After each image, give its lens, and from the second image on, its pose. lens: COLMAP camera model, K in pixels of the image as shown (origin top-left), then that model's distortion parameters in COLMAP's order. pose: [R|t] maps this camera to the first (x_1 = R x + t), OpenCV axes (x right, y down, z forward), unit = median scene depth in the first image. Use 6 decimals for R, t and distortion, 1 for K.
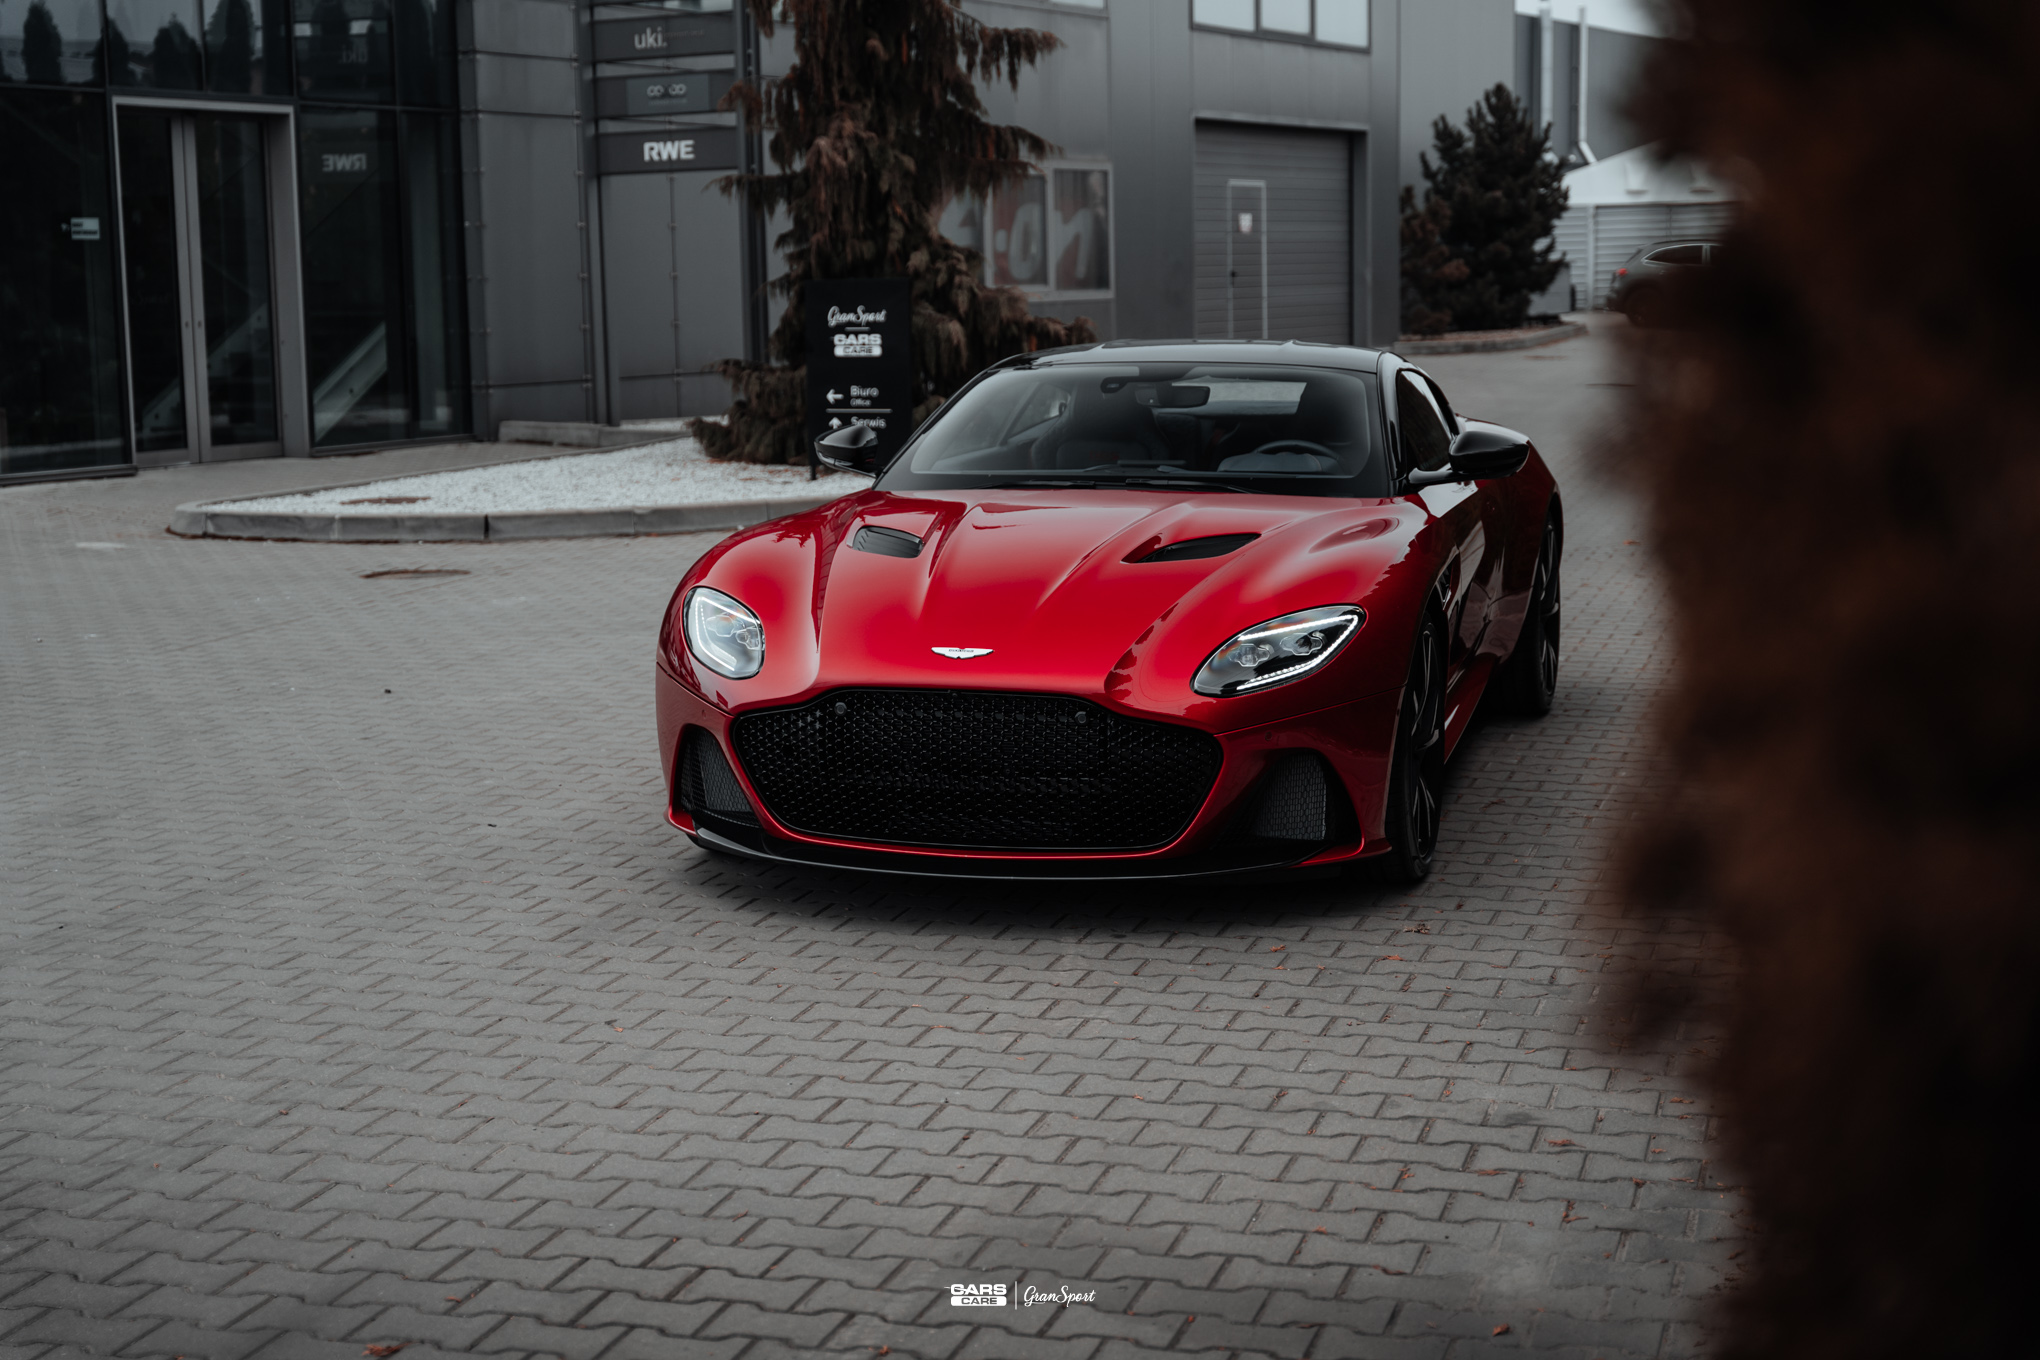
lens RADIAL K [[3134.4, 0, 1021.6], [0, 3134.4, 686.2], [0, 0, 1]] dist [-0.008869, 0.000000]
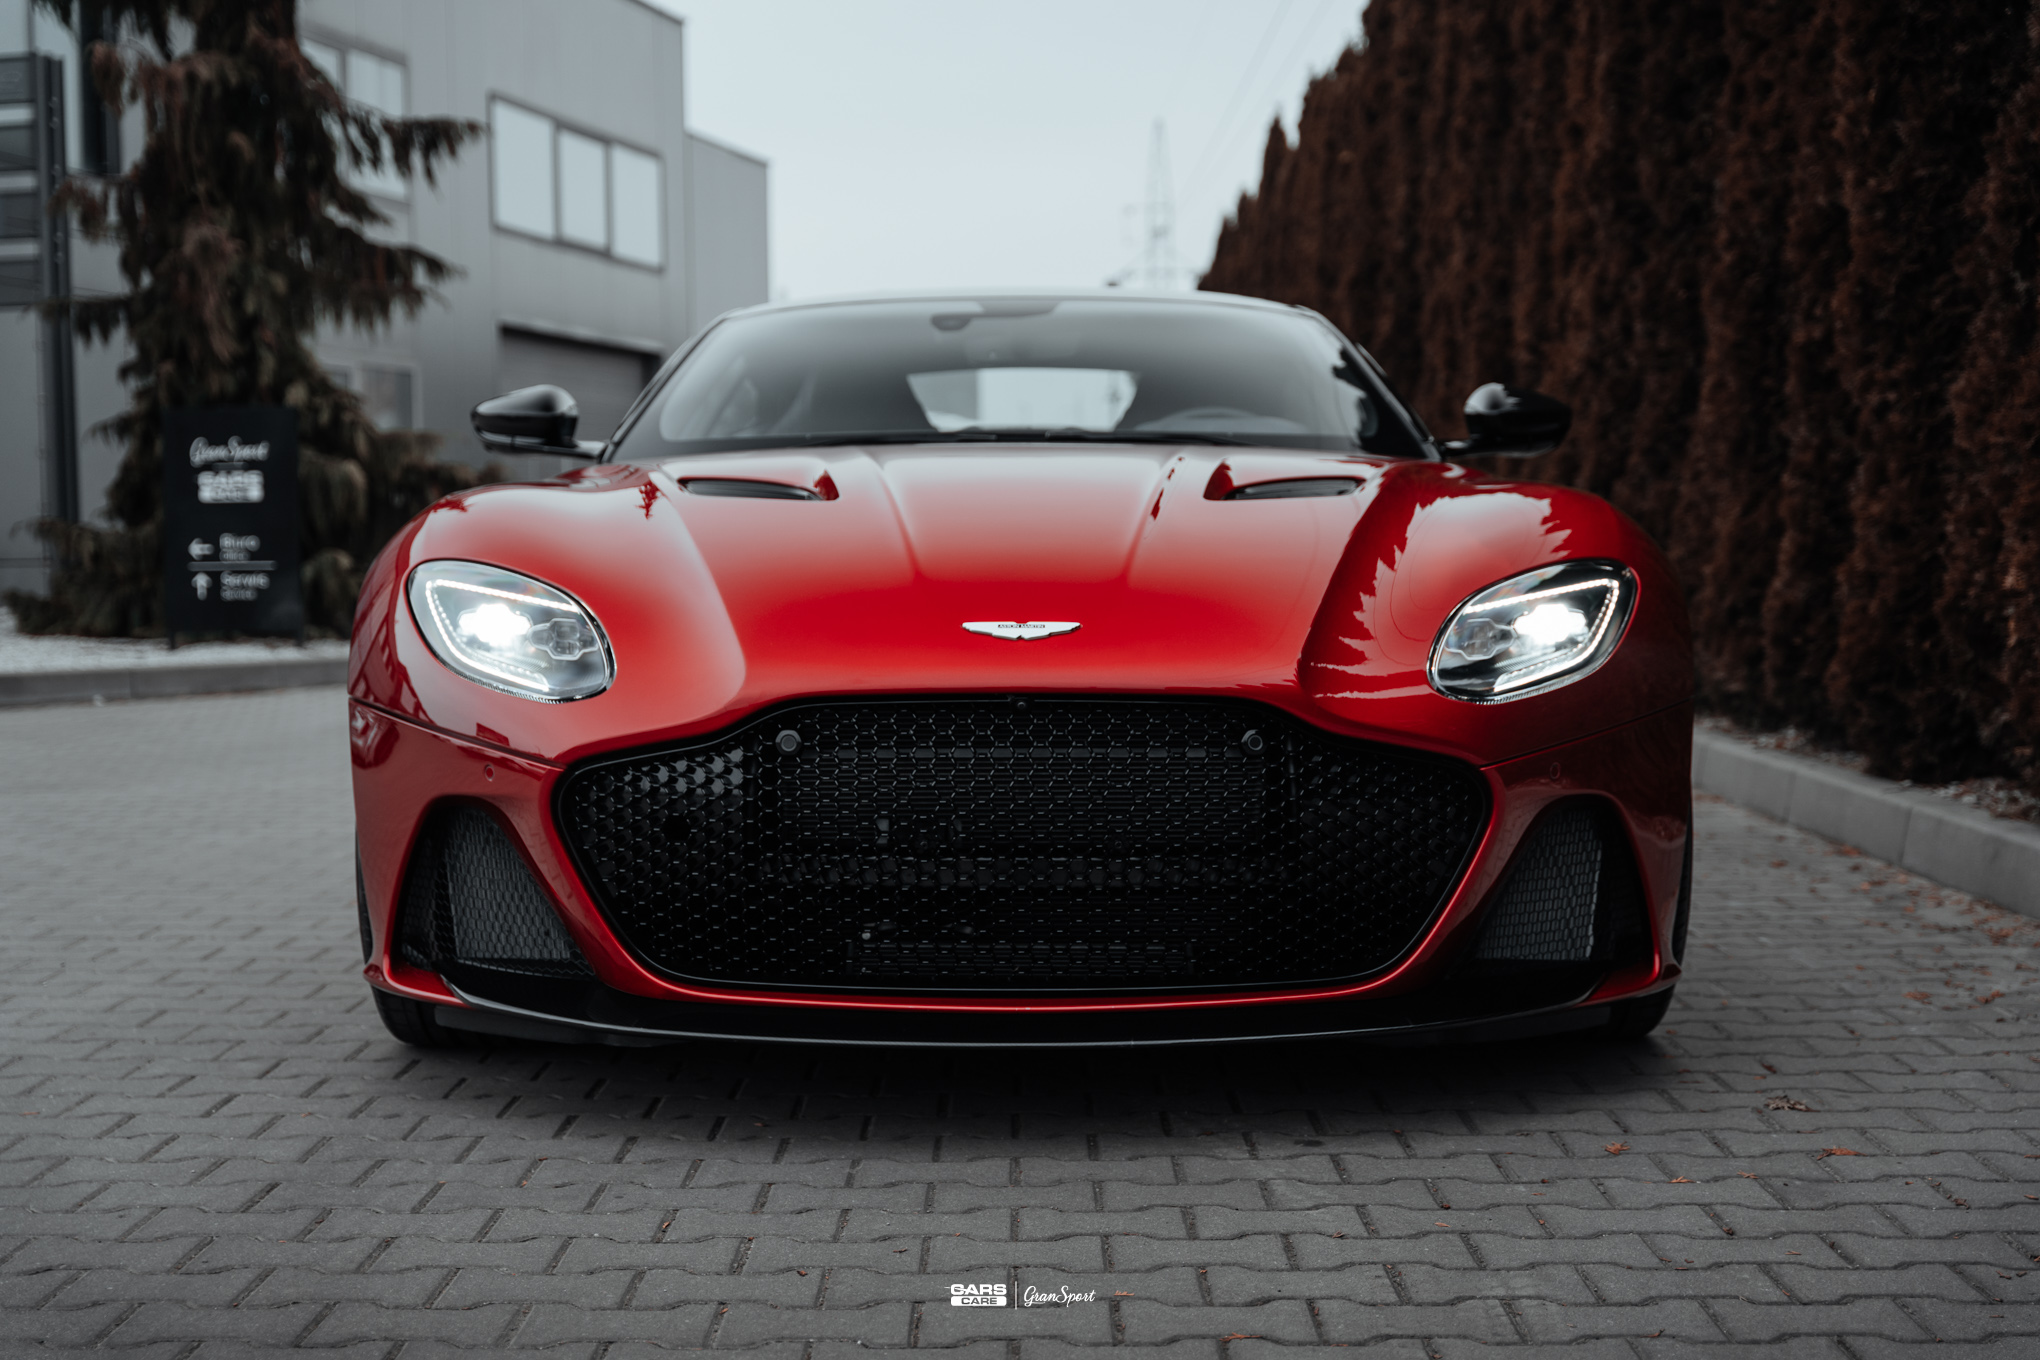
lens RADIAL K [[2880.7, 0, 1018.1], [0, 2880.7, 670.6], [0, 0, 1]] dist [-0.046401, 0.000000]
pose [[0.958033, -0.005924, 0.286596, -0.070265], [0.034969, 0.994735, -0.096334, 0.019121], [-0.284517, 0.102313, 0.953196, 0.226409]]
